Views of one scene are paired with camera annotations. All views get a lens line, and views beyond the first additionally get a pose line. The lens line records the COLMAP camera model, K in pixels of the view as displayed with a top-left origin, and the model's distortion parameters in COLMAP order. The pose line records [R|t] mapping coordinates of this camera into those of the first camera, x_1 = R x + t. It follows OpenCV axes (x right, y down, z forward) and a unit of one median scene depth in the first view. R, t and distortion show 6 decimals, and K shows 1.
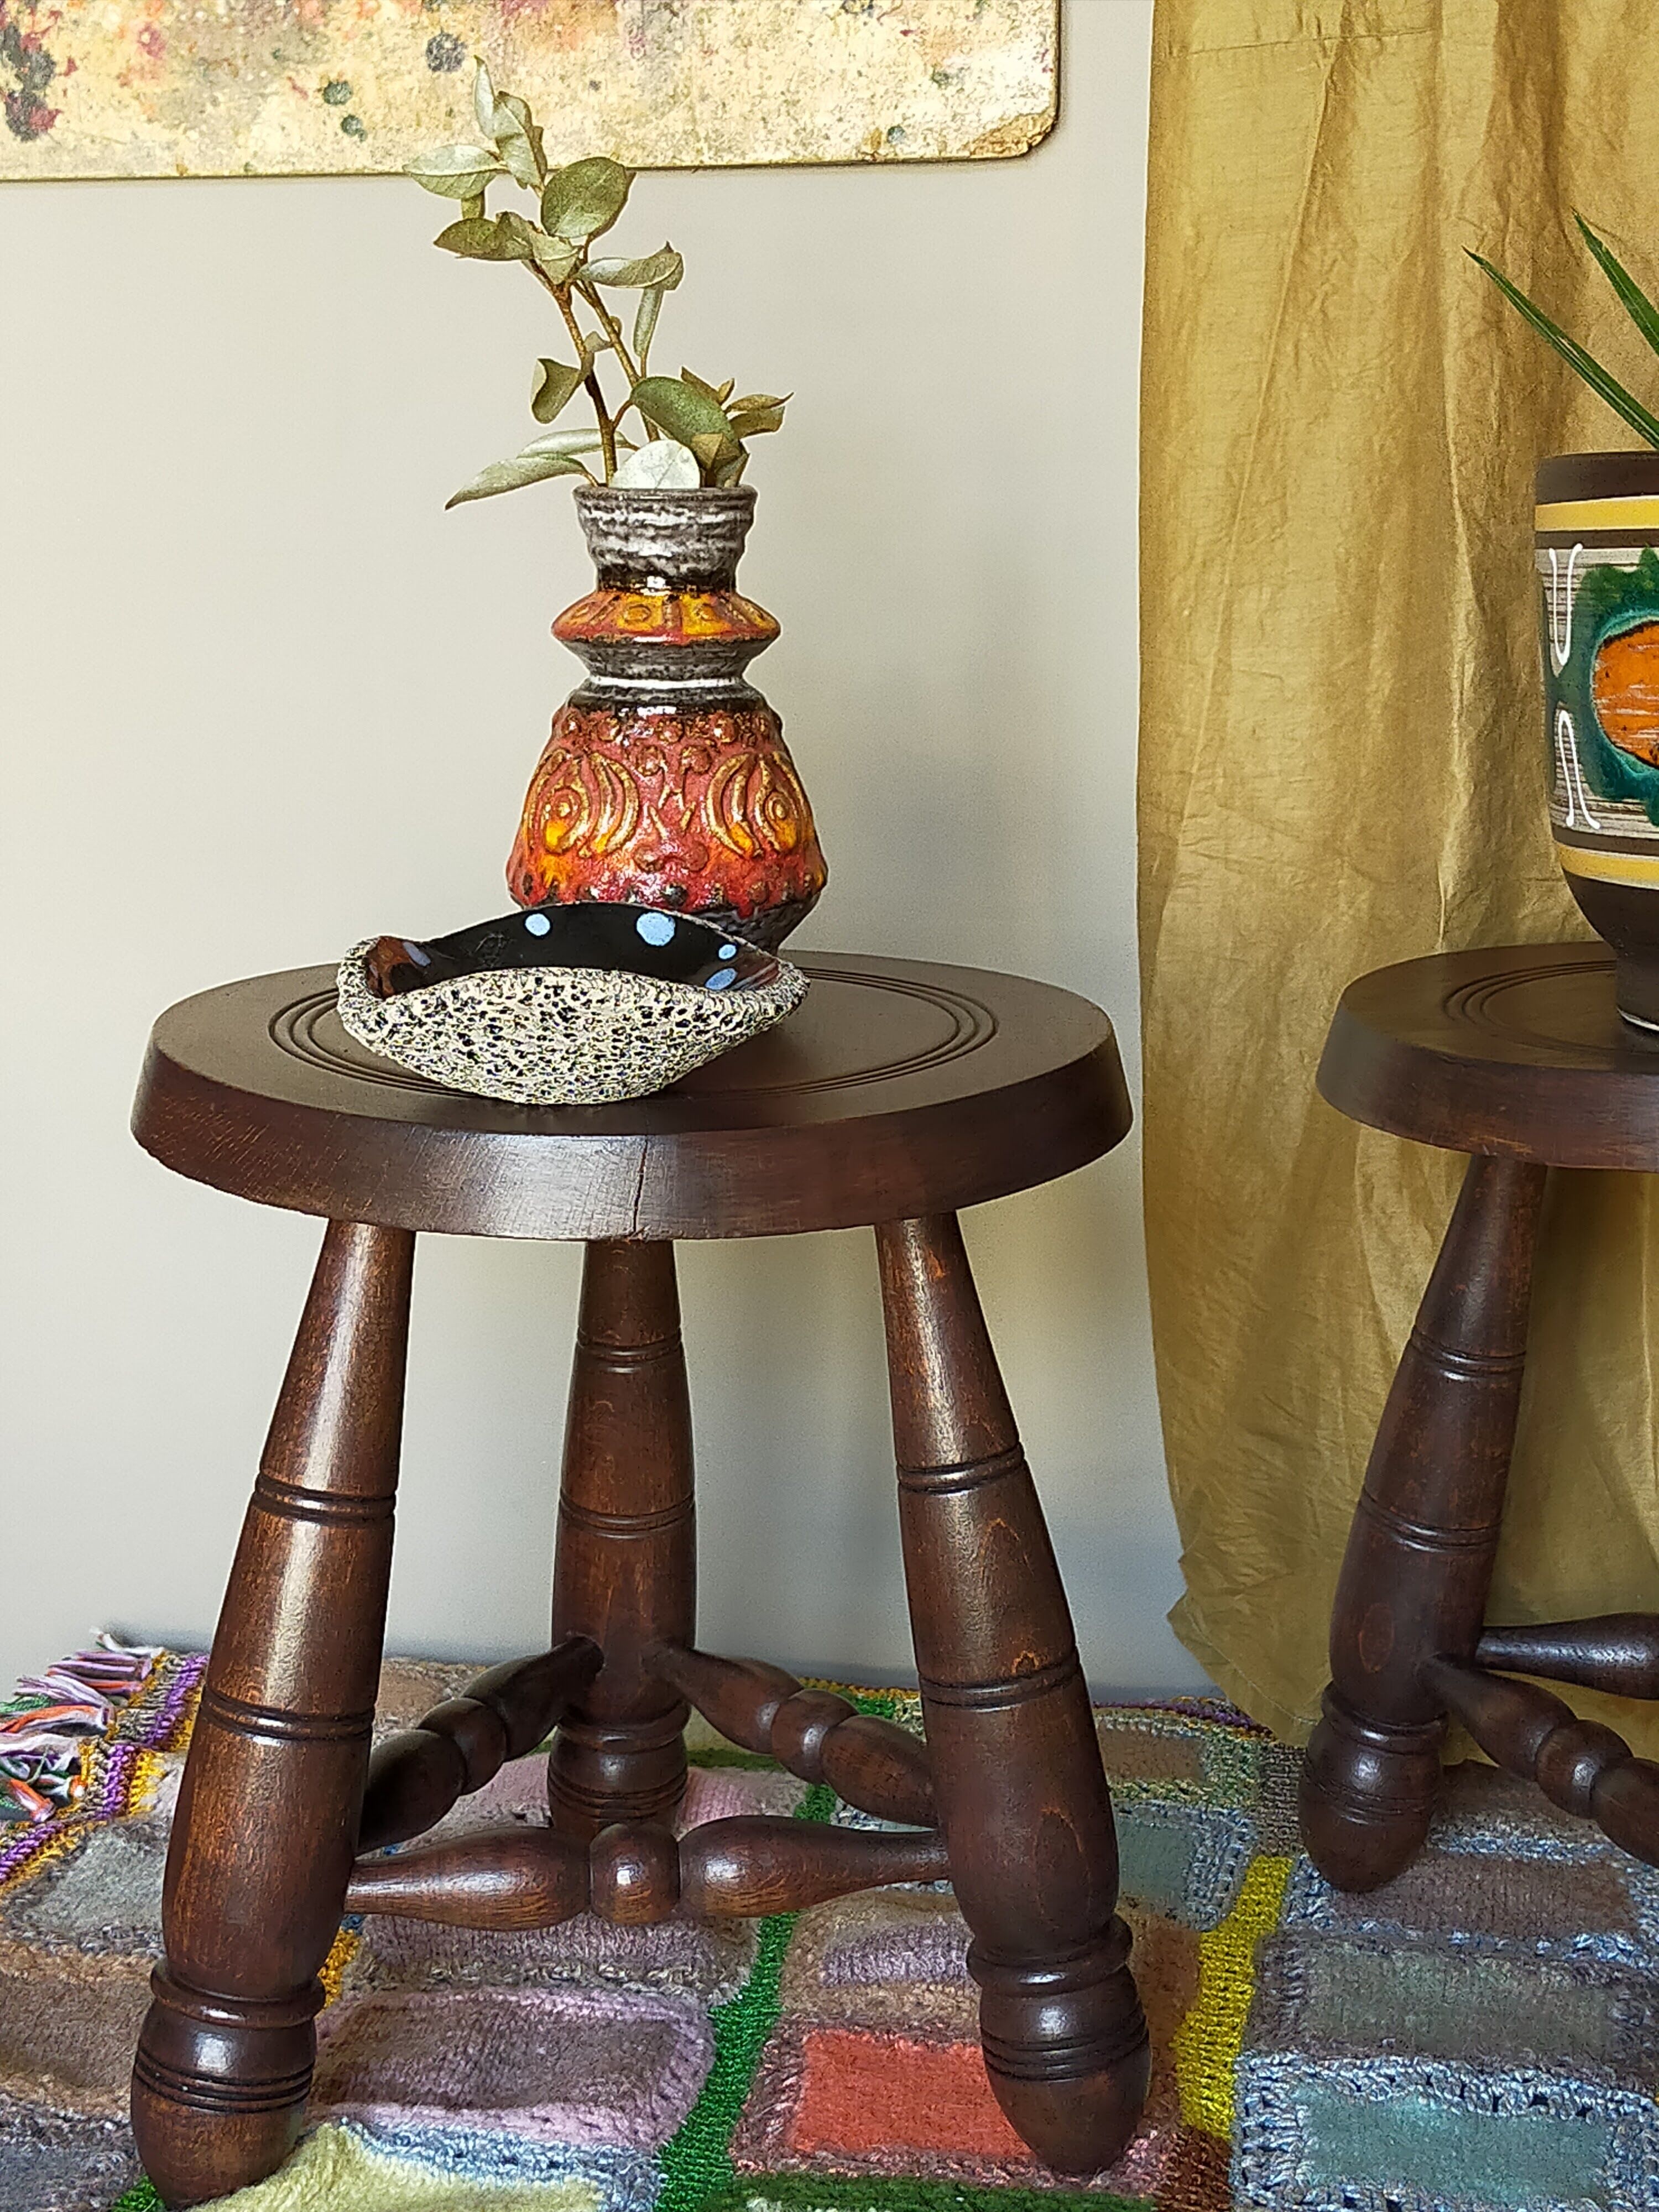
lens RADIAL K [[3245.9, 0, 816.4], [0, 3245.9, 1099.7], [0, 0, 1]] dist [0.140559, -0.190678]
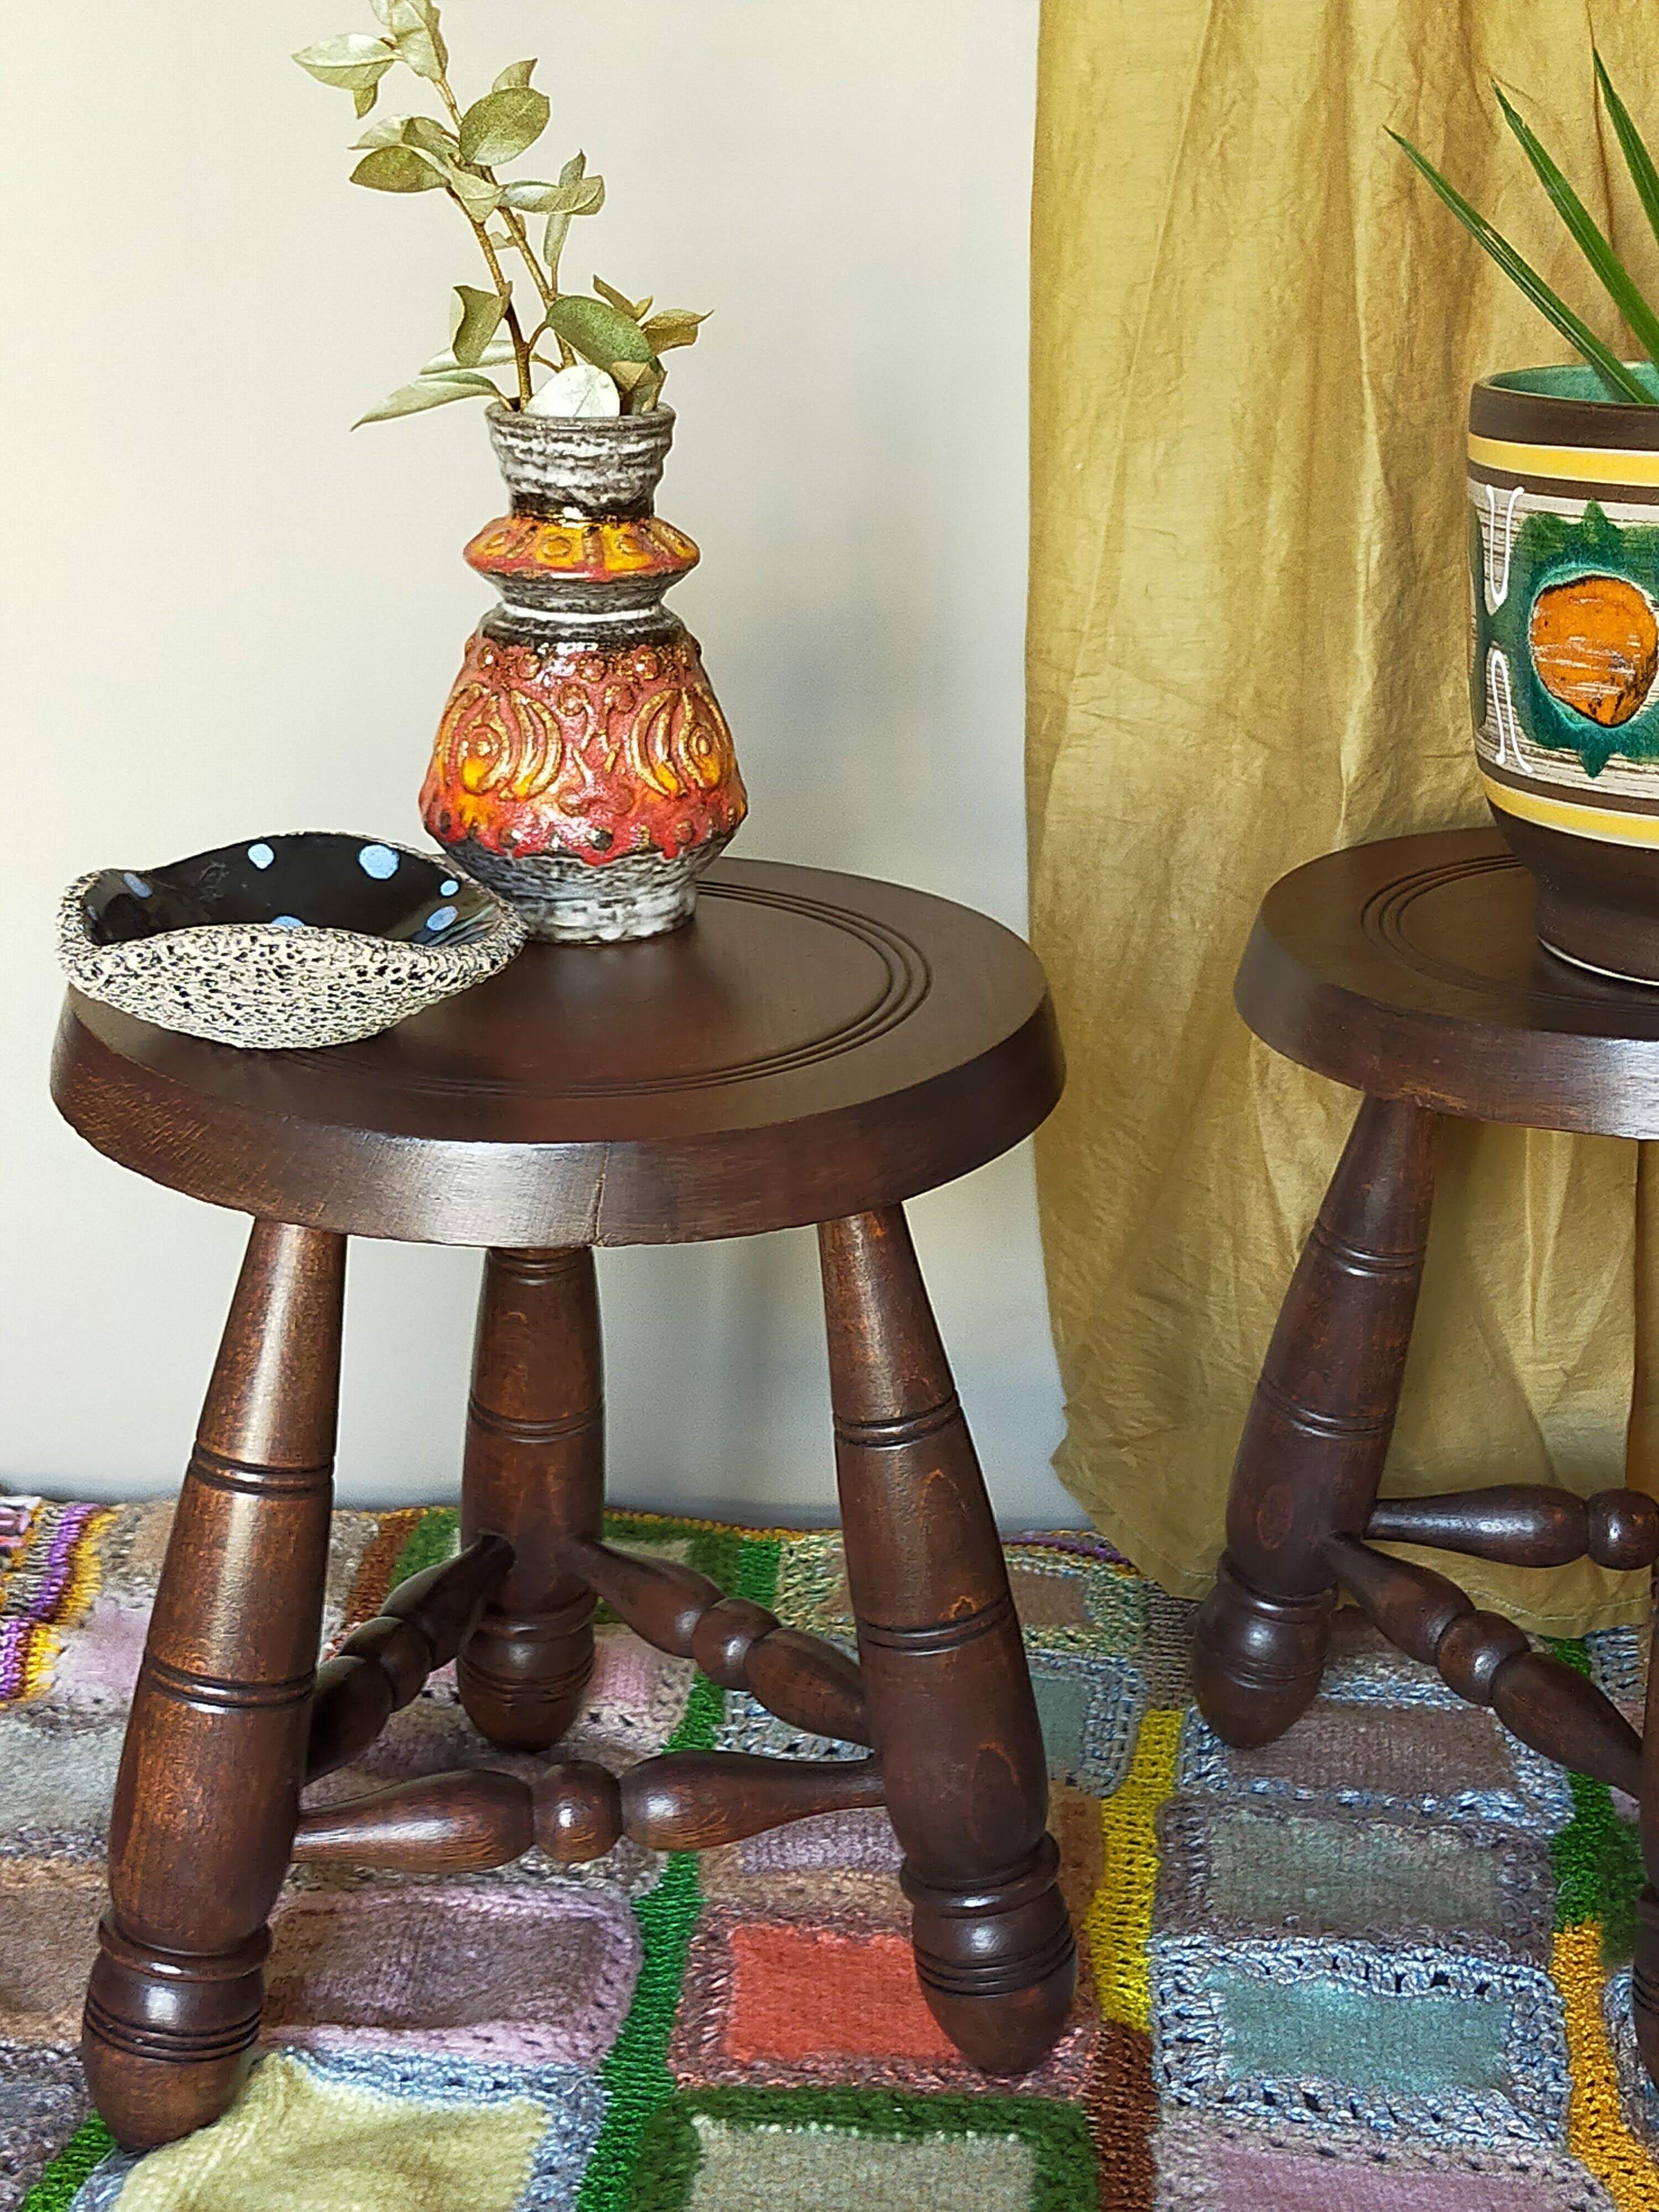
lens RADIAL K [[3267.2, 0, 781.8], [0, 3267.2, 1049.5], [0, 0, 1]] dist [0.136201, -0.175058]
pose [[0.997388, -0.014481, 0.070770, -0.052492], [0.005924, 0.992798, 0.119658, -0.103587], [-0.071993, -0.118926, 0.990290, 0.011160]]
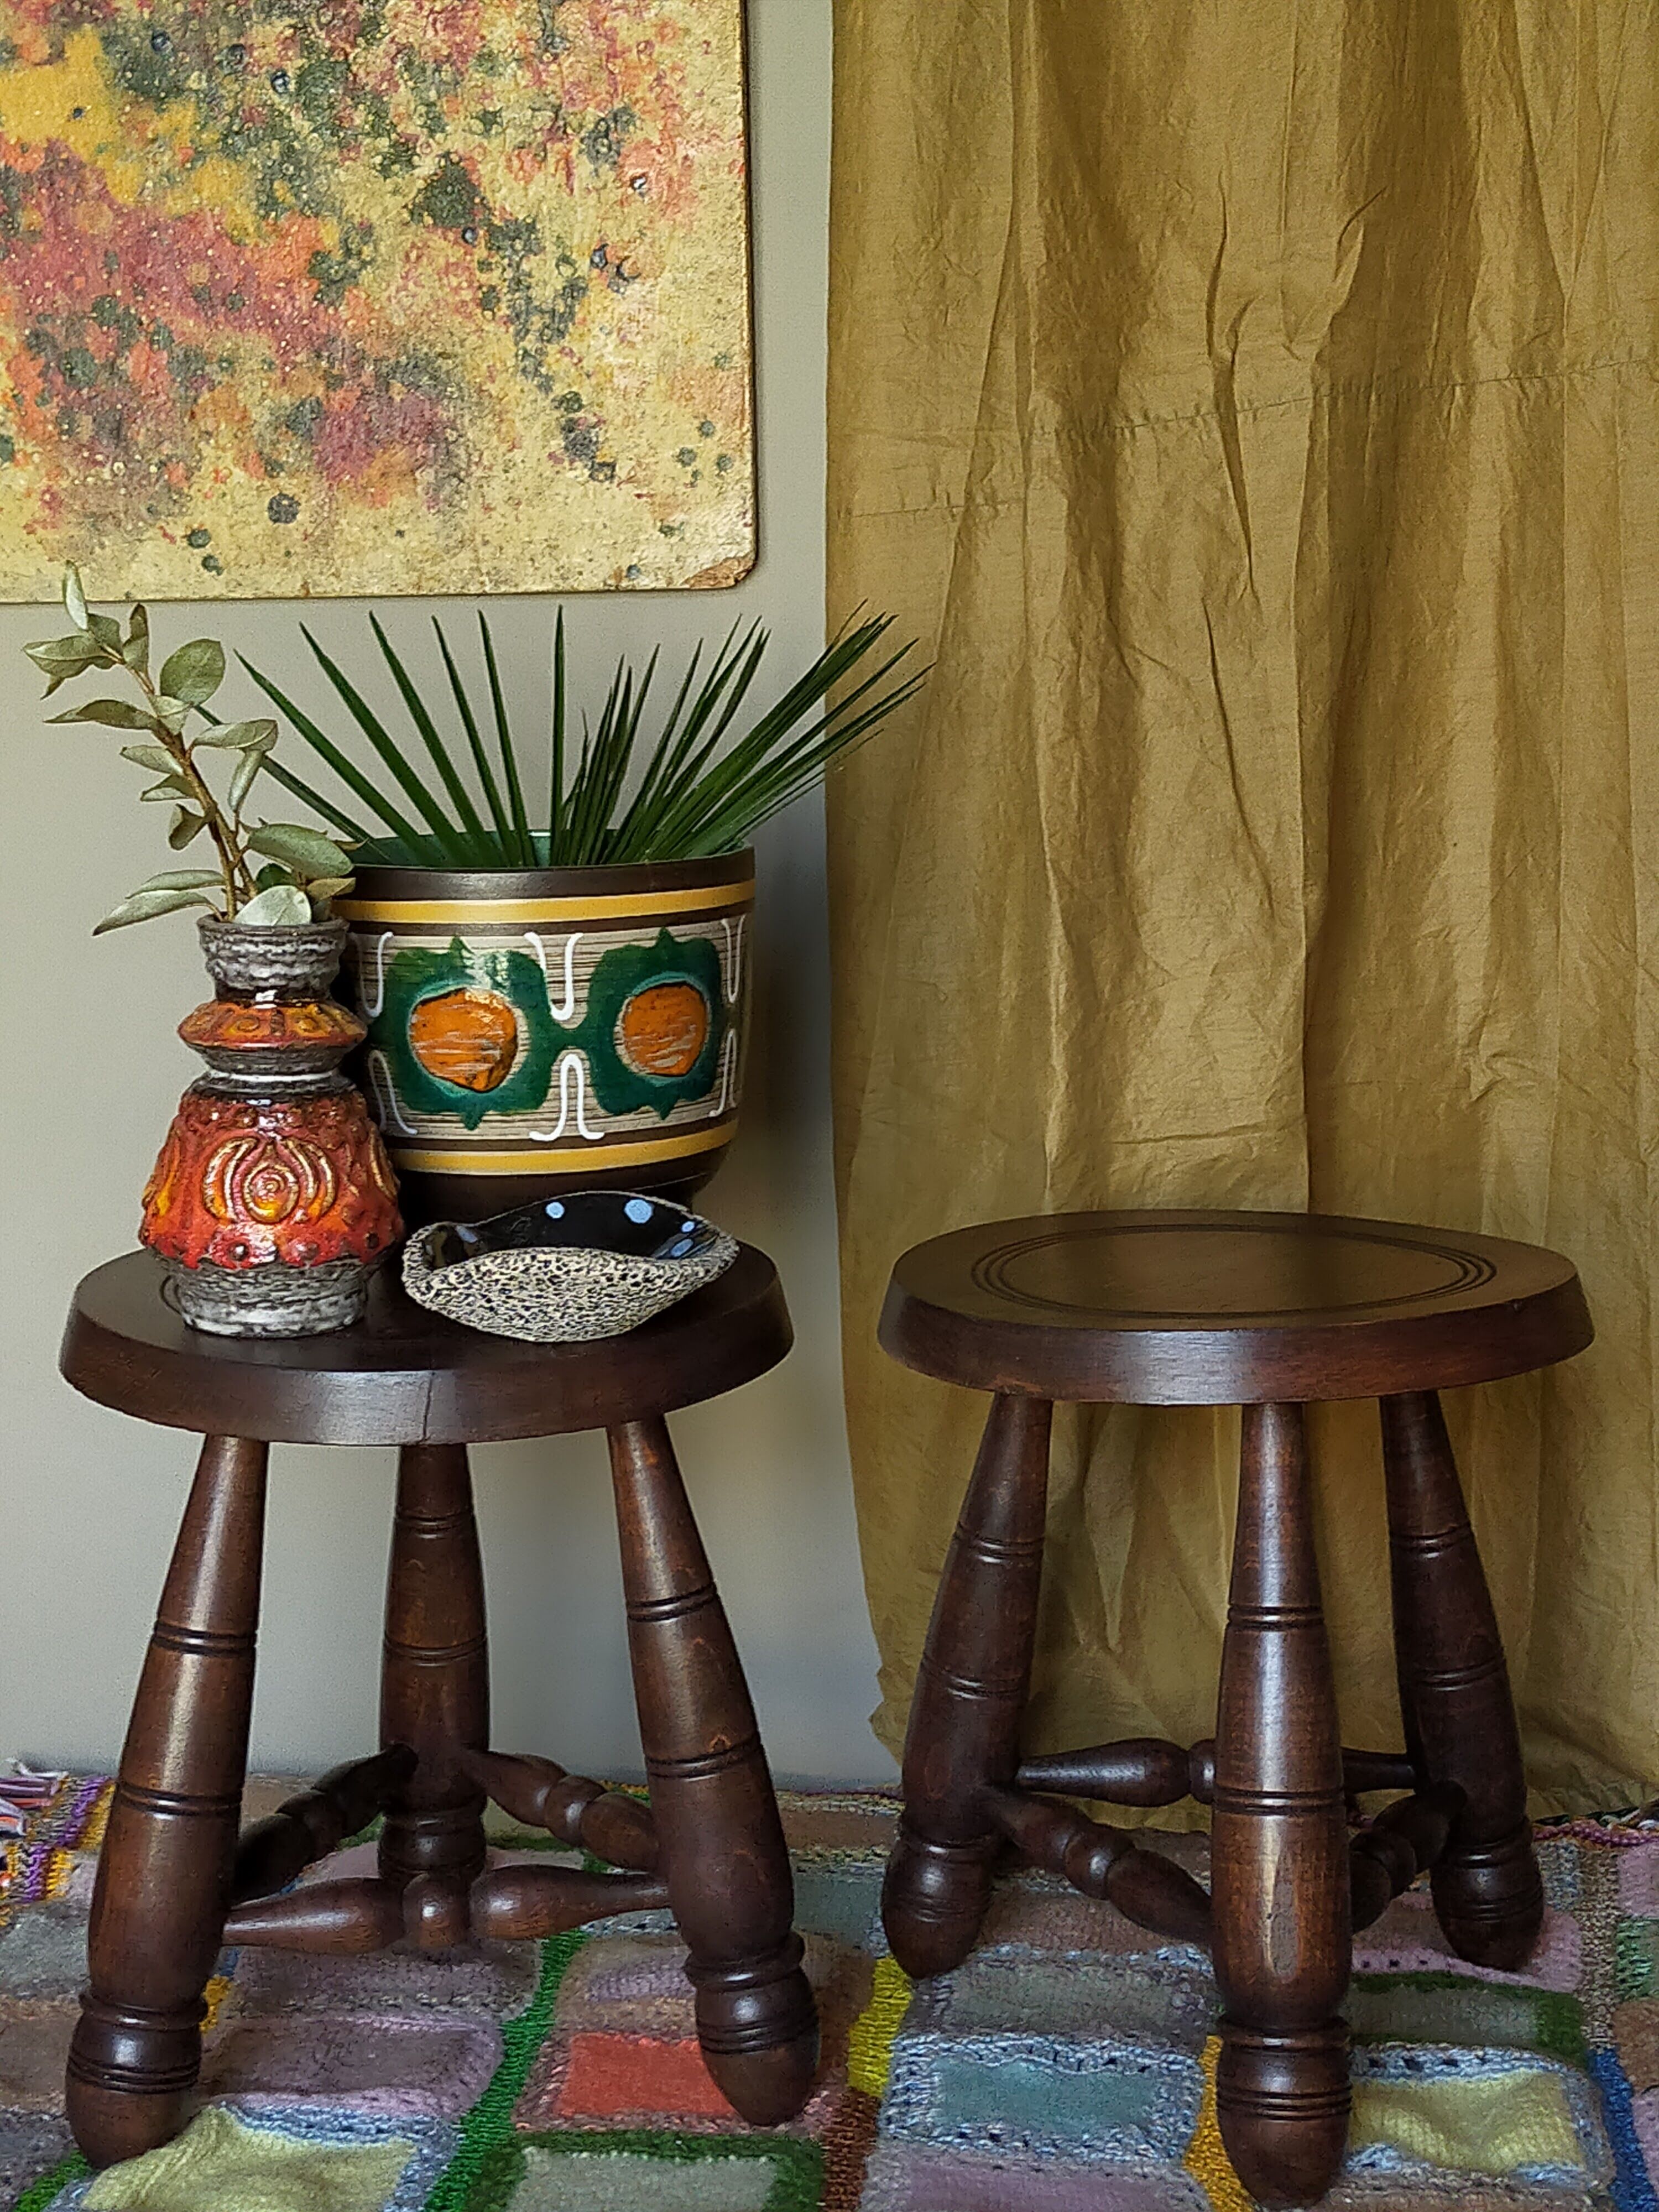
lens RADIAL K [[3420.9, 0, 807.7], [0, 3420.9, 1068.7], [0, 0, 1]] dist [0.144547, -0.171951]
pose [[0.999243, -0.019168, 0.033843, 0.048753], [0.020780, 0.998634, -0.047946, -0.034929], [-0.032878, 0.048612, 0.998276, -0.392043]]
